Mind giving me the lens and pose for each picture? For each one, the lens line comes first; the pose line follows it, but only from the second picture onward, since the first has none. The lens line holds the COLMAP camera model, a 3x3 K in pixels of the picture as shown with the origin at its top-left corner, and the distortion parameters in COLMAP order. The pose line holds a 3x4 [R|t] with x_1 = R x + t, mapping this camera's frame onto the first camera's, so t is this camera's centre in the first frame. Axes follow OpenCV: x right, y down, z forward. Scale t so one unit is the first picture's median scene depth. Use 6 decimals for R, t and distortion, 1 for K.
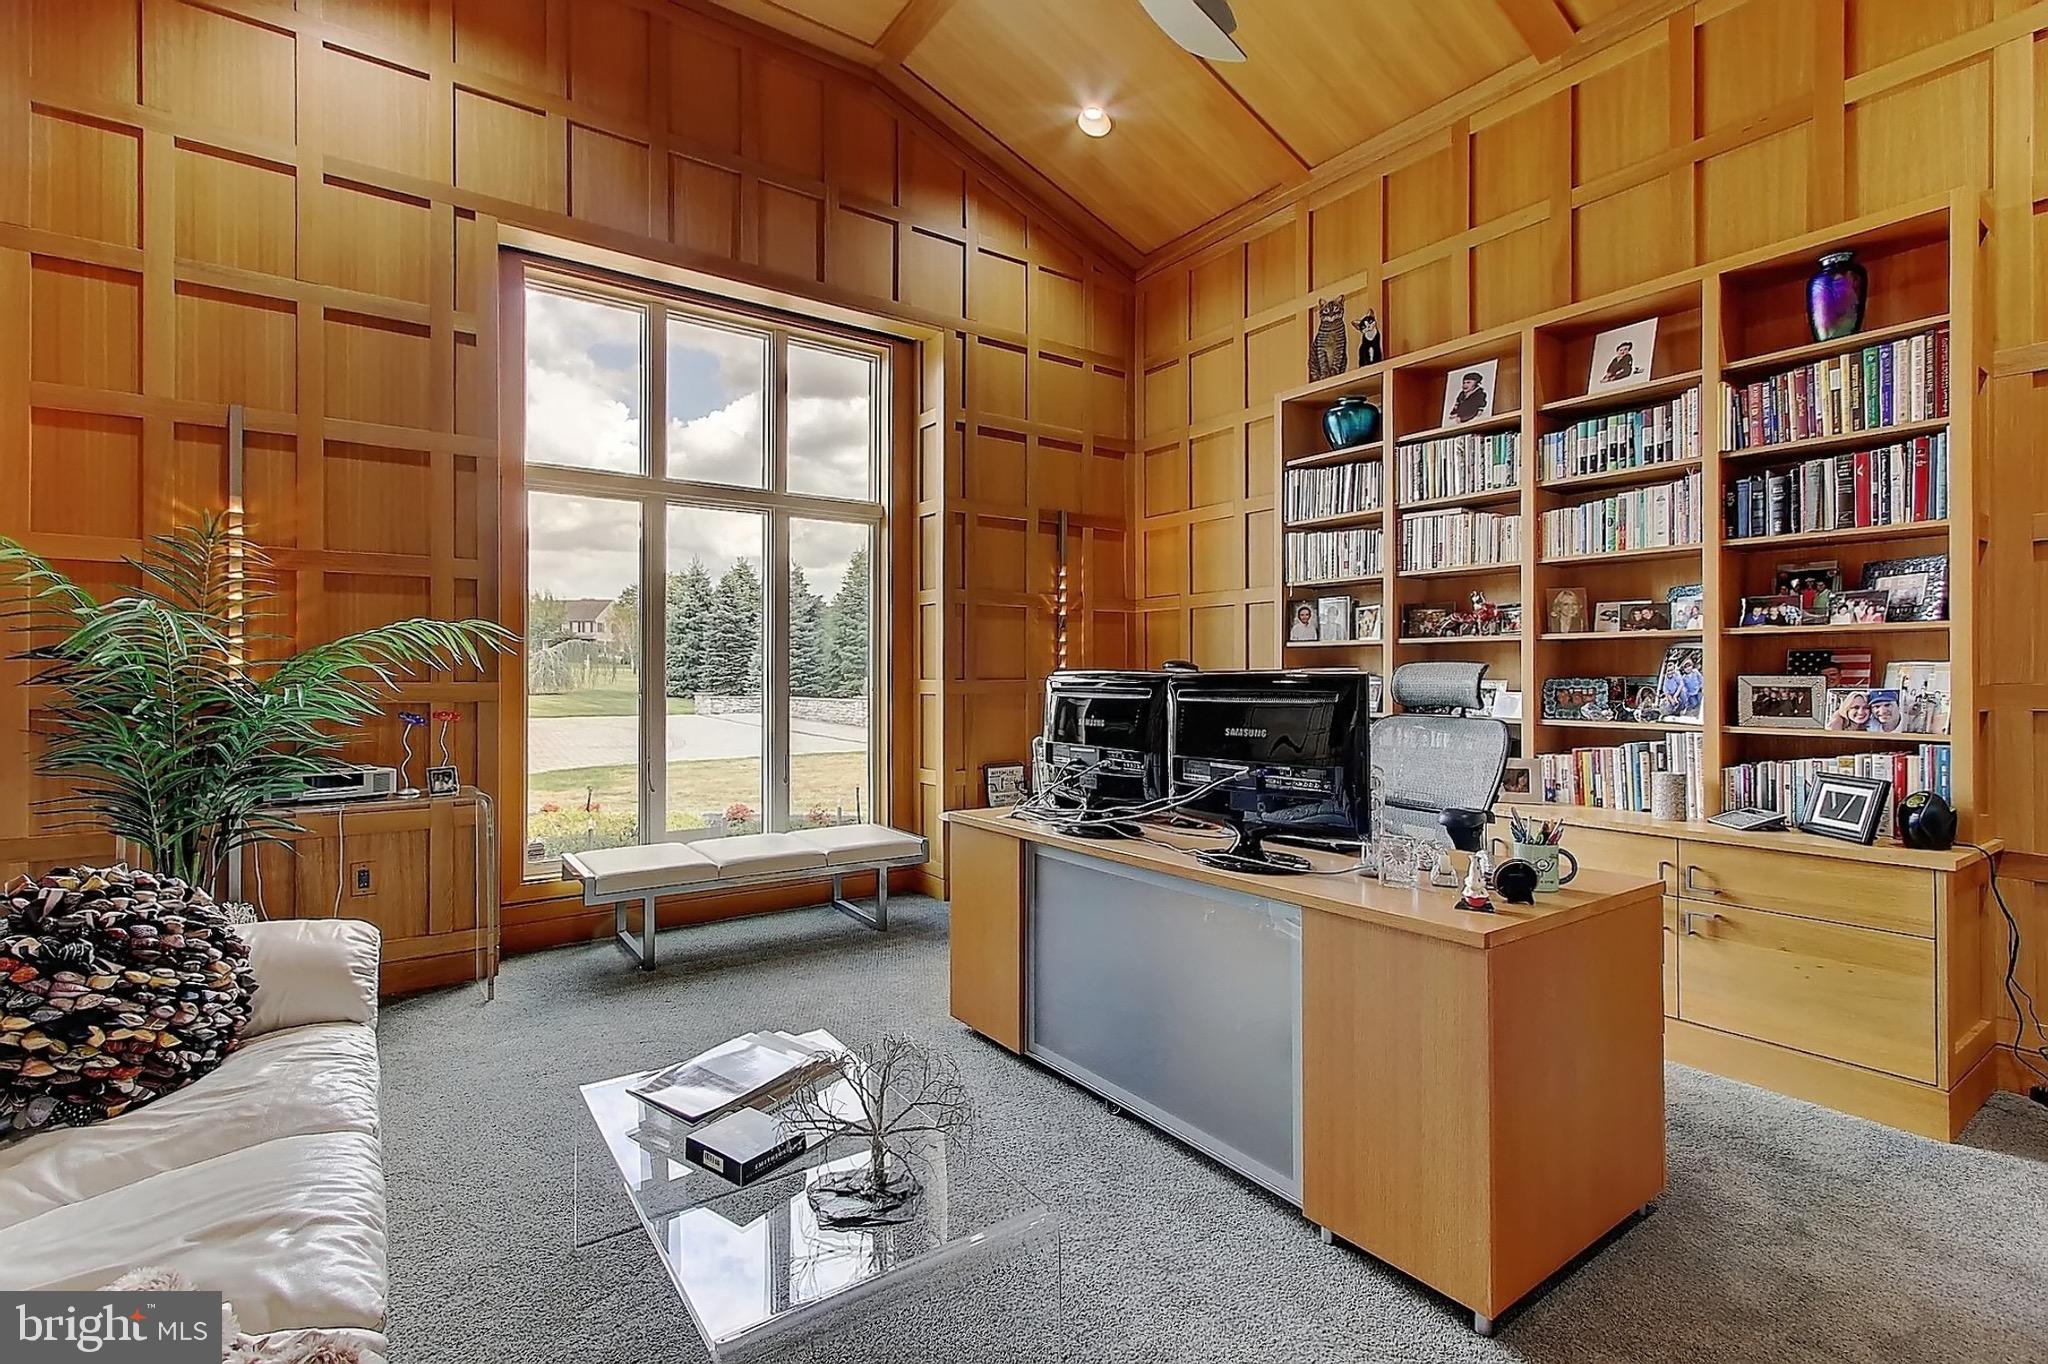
lens RADIAL K [[924.9, 0, 1002.2], [0, 924.9, 672.3], [0, 0, 1]] dist [0.007465, -0.000246]
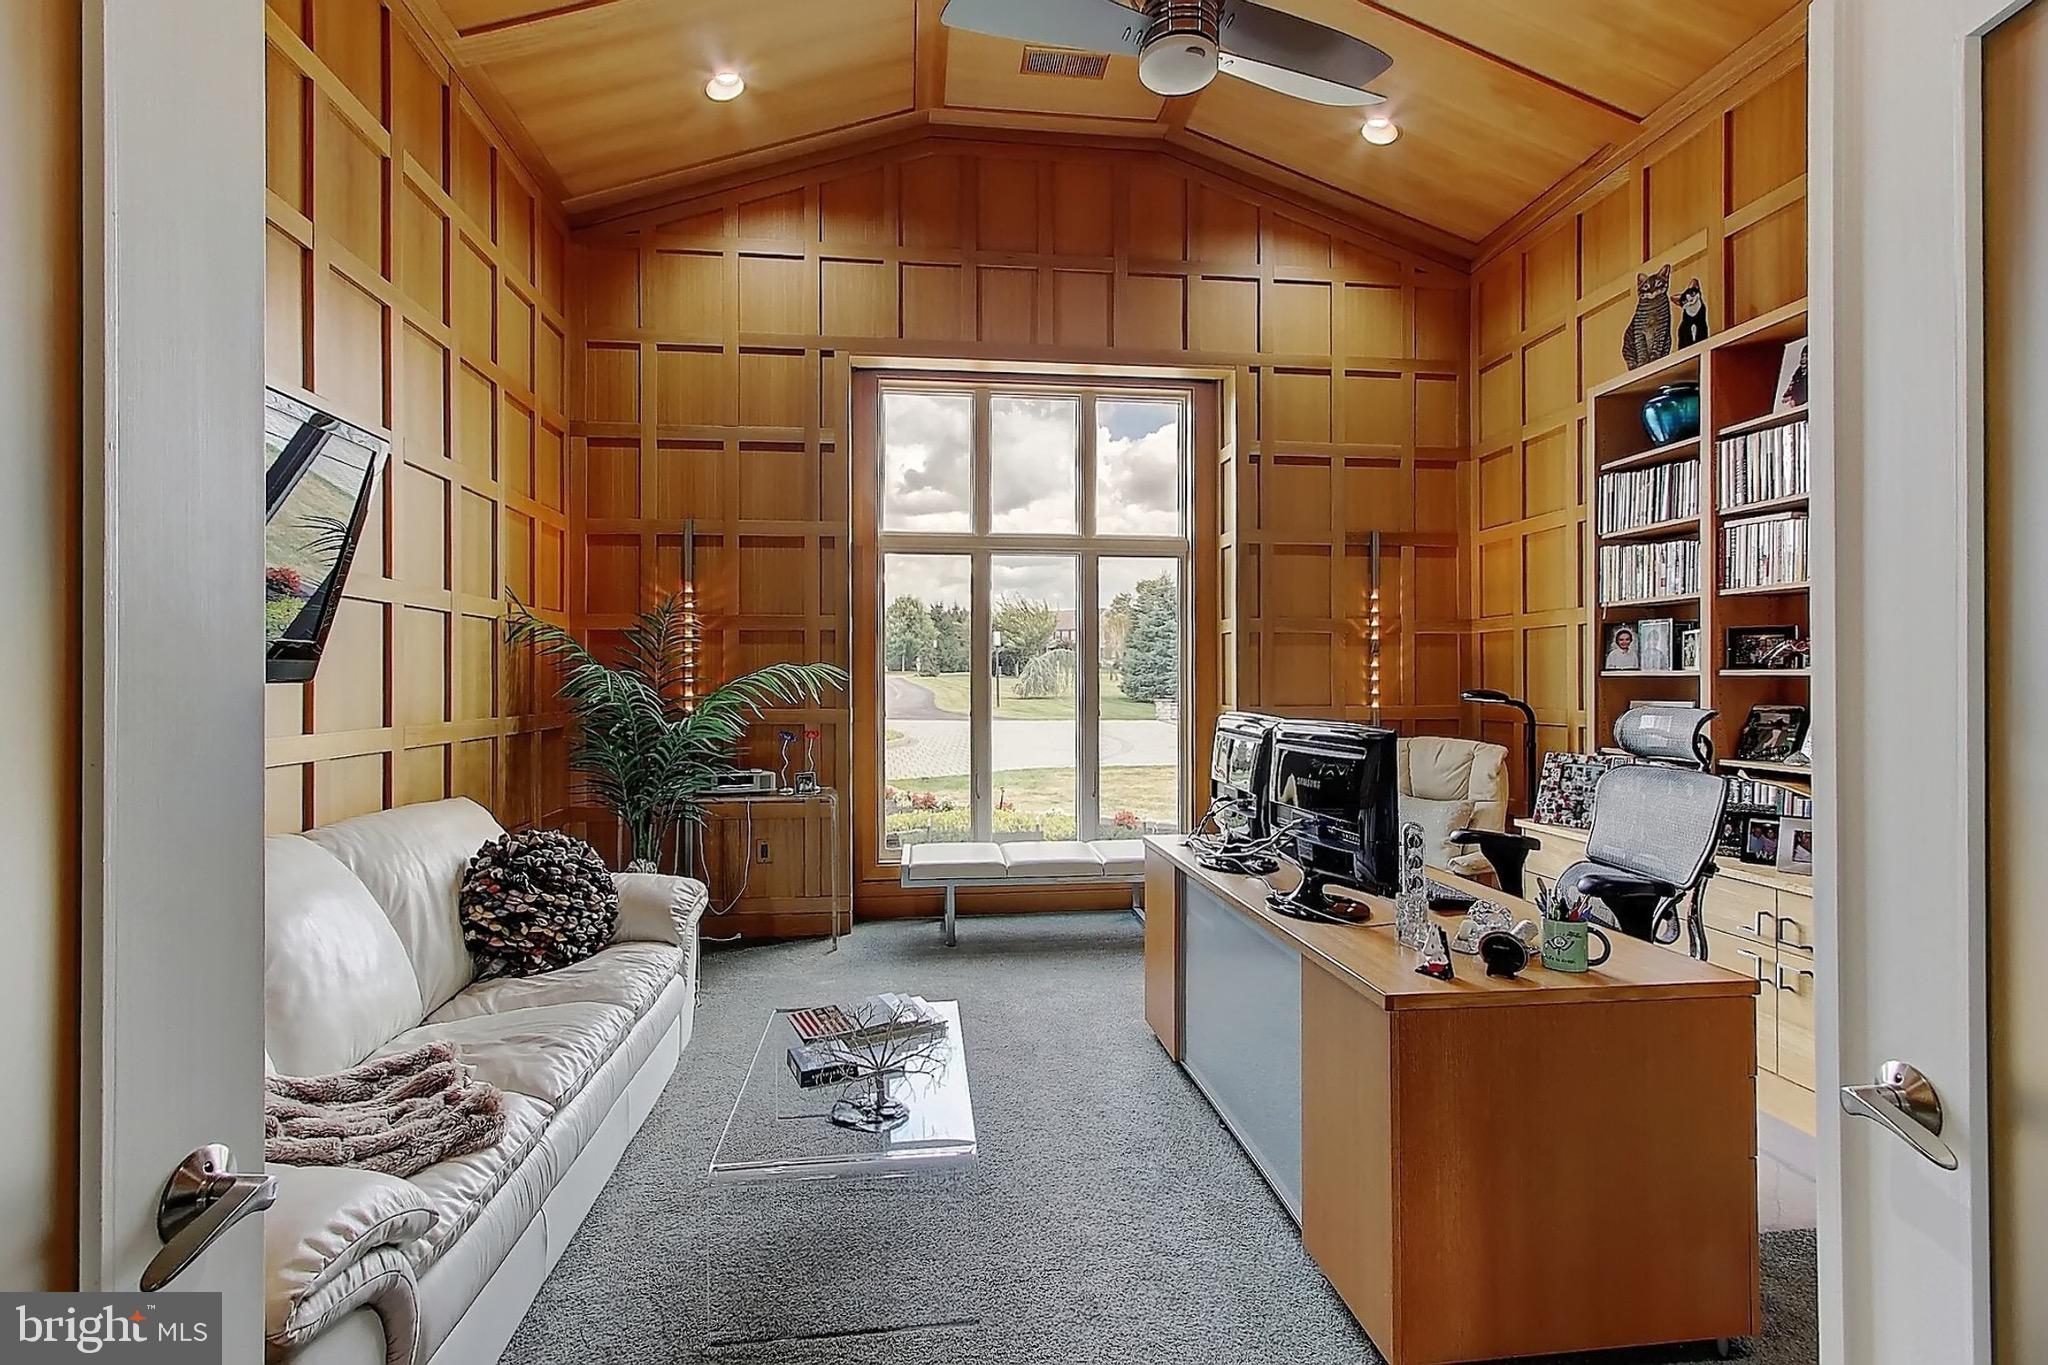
lens RADIAL K [[934.2, 0, 1024.0], [0, 934.2, 682.5], [0, 0, 1]] dist [0.003121, 0.000140]
pose [[0.884997, 0.000575, -0.465596, 0.254149], [0.001917, 0.999986, 0.004877, -0.028960], [0.465593, -0.005209, 0.884984, -0.041926]]
